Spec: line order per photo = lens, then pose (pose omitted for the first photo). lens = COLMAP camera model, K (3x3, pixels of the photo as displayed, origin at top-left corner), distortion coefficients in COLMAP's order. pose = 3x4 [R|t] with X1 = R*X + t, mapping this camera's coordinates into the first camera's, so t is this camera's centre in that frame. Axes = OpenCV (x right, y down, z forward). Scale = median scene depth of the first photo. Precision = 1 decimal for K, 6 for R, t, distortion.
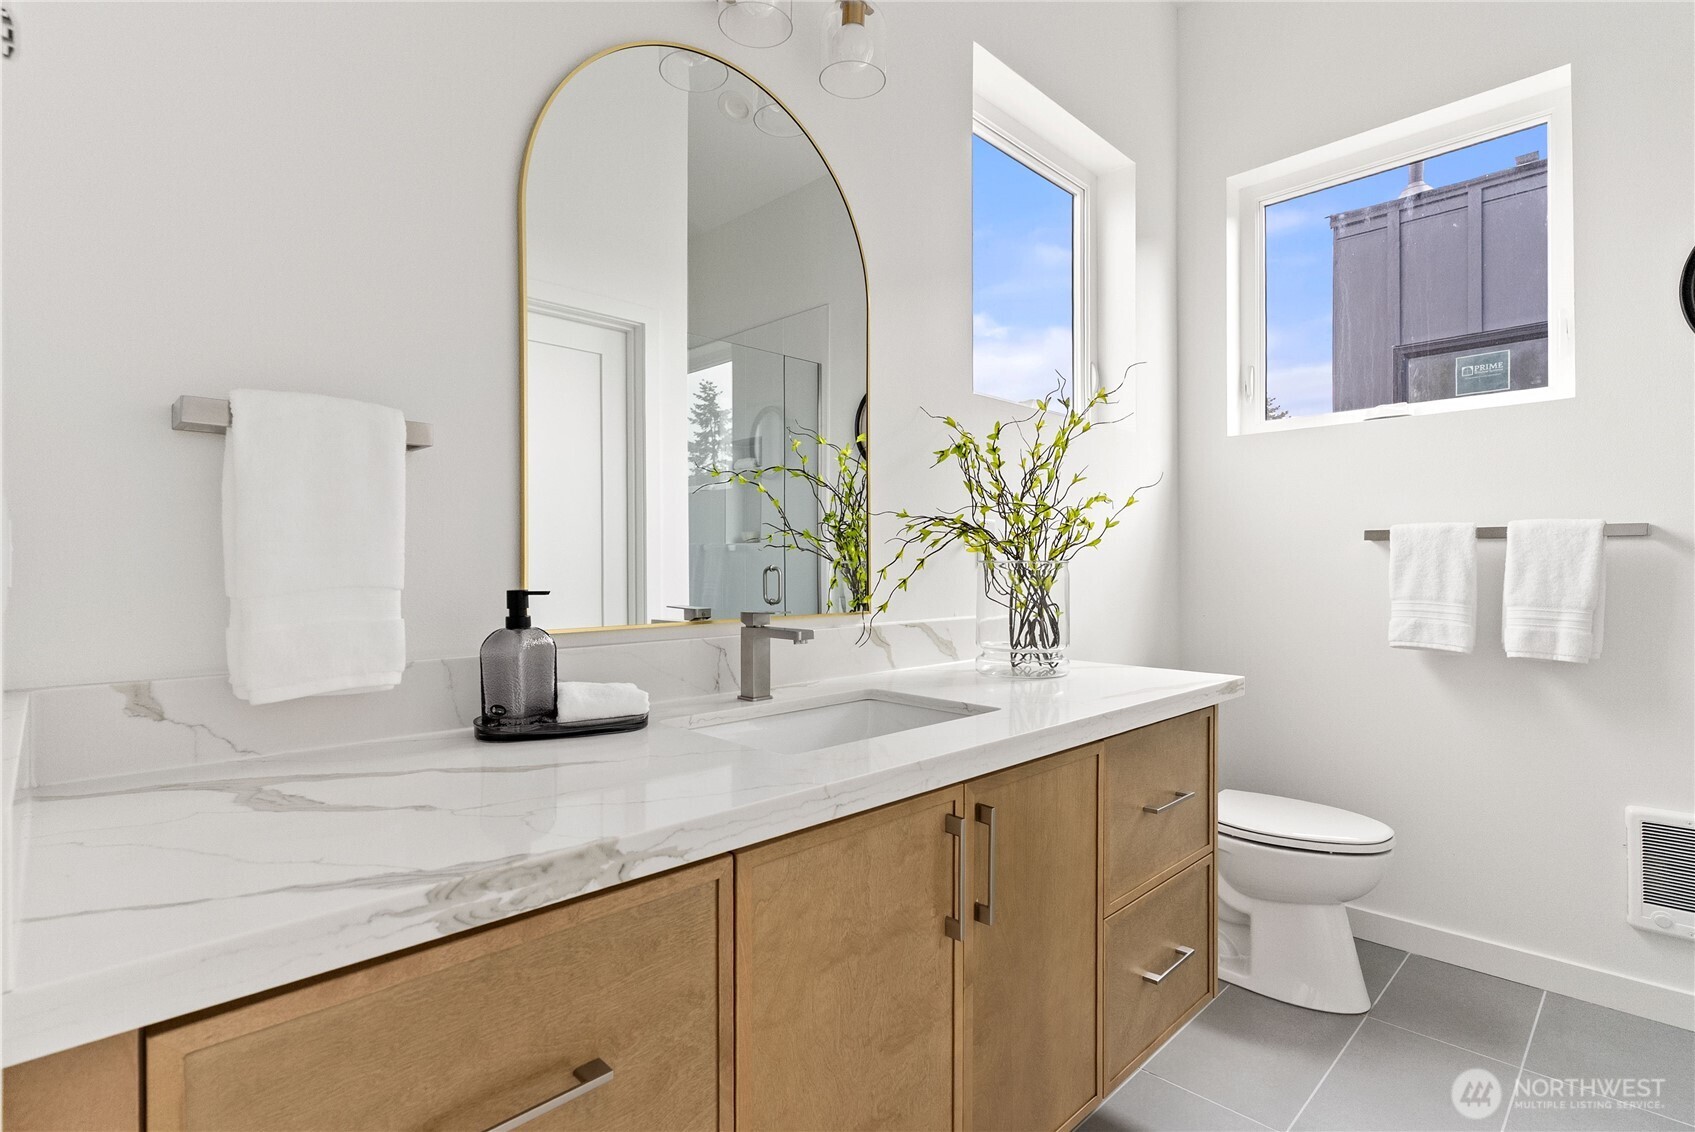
lens RADIAL K [[802.3, 0, 903.9], [0, 802.3, 581.6], [0, 0, 1]] dist [0.000769, 0.000408]
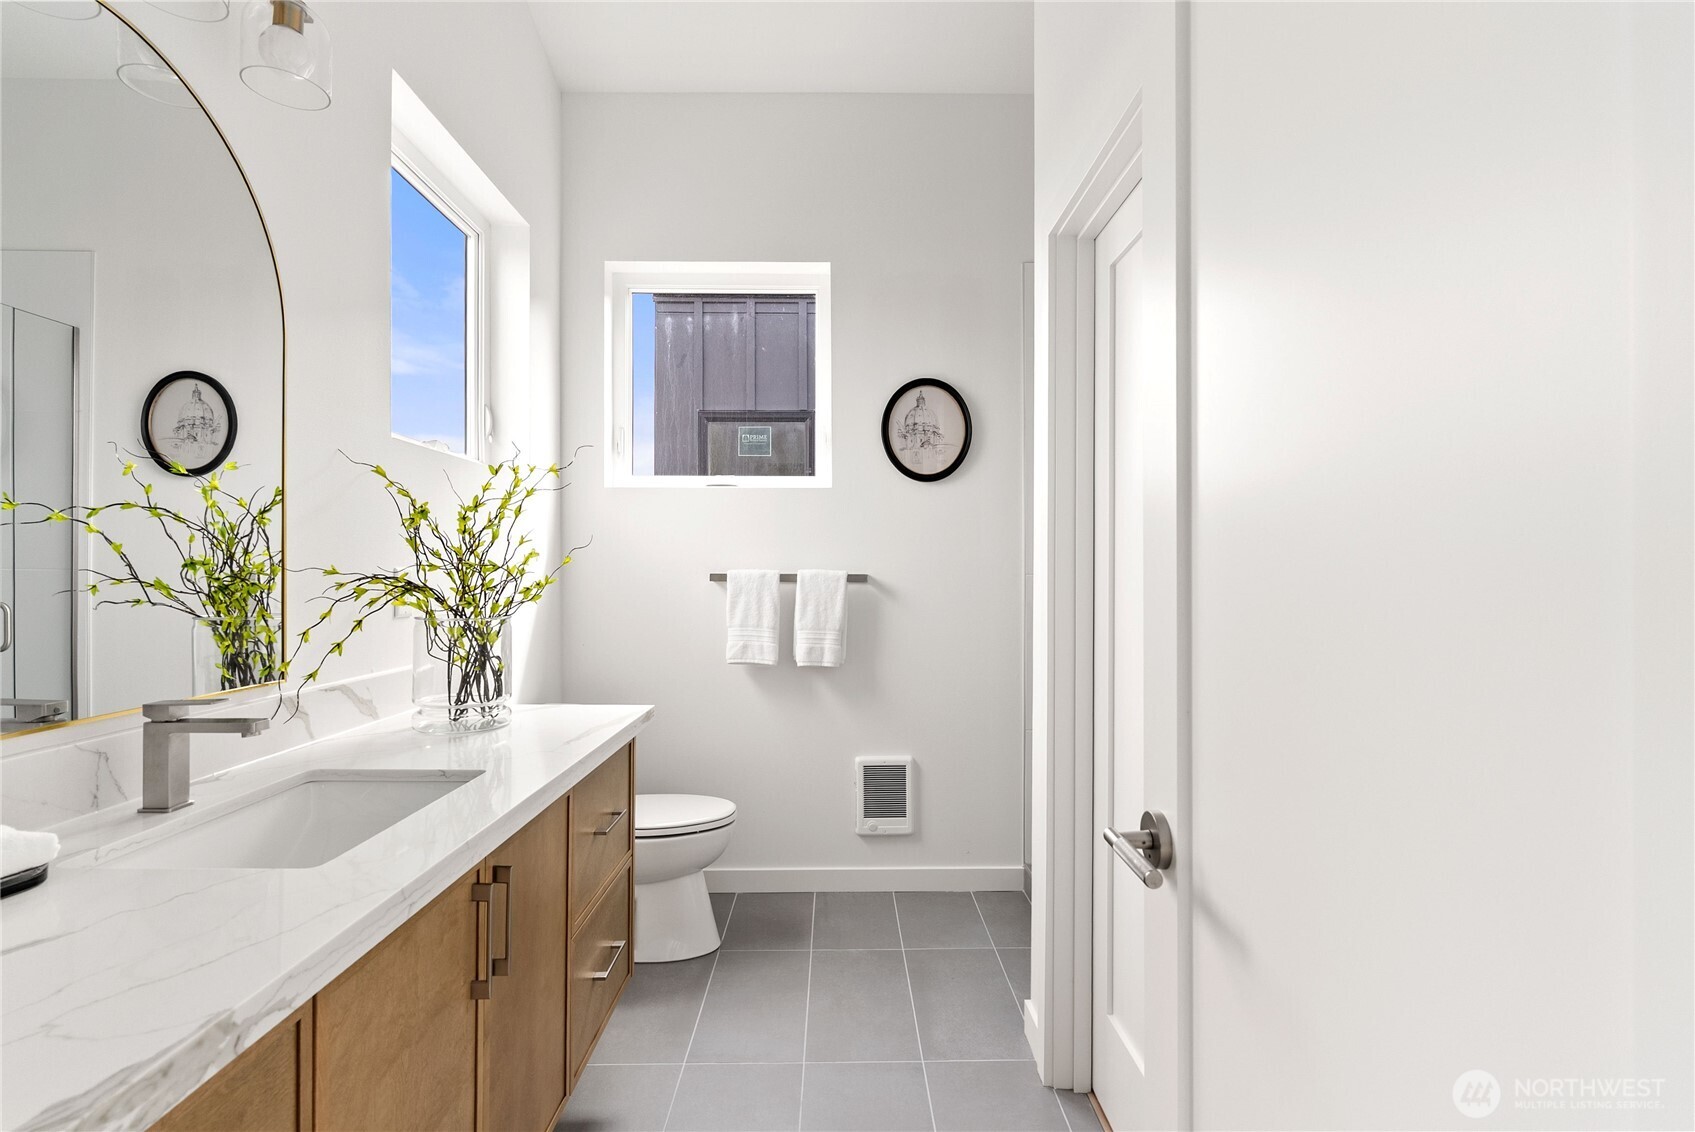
lens RADIAL K [[802.3, 0, 847.6], [0, 802.3, 564.6], [0, 0, 1]] dist [0.000769, 0.000408]
pose [[0.694413, 0.010443, 0.719501, -0.241117], [-0.005197, 0.999941, -0.009498, -0.081741], [-0.719558, 0.002856, 0.694426, -0.062562]]
